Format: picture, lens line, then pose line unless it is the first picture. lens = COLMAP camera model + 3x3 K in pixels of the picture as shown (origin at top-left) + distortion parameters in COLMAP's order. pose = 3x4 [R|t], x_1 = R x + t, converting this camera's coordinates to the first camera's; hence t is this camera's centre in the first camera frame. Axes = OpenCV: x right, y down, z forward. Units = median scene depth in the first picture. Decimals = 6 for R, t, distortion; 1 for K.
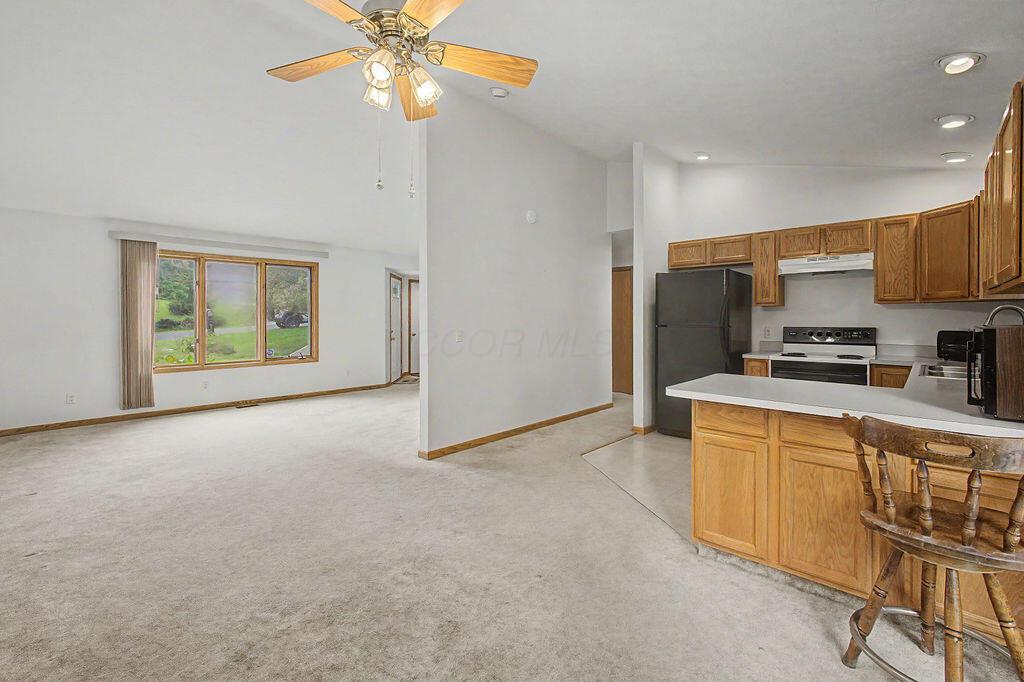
lens RADIAL K [[458.2, 0, 520.8], [0, 458.2, 319.9], [0, 0, 1]] dist [0.013483, -0.000235]
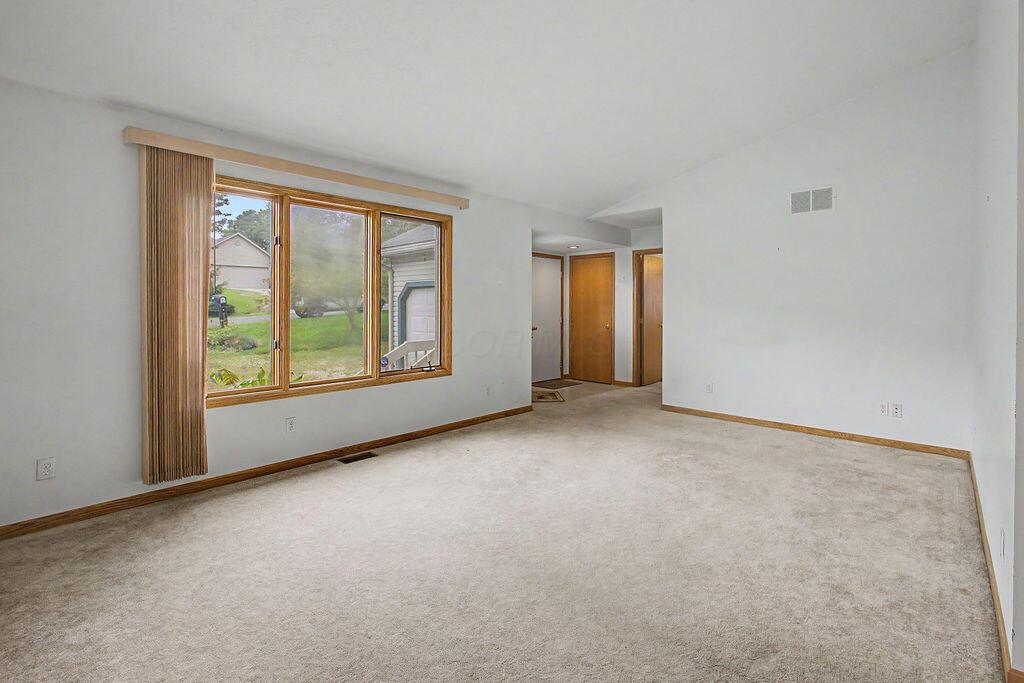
lens RADIAL K [[458.2, 0, 516.2], [0, 458.2, 308.7], [0, 0, 1]] dist [0.013483, -0.000235]
pose [[0.999934, 0.000832, 0.011480, -0.399027], [-0.000856, 0.999997, 0.002096, -0.000320], [-0.011479, -0.002106, 0.999932, 0.419915]]
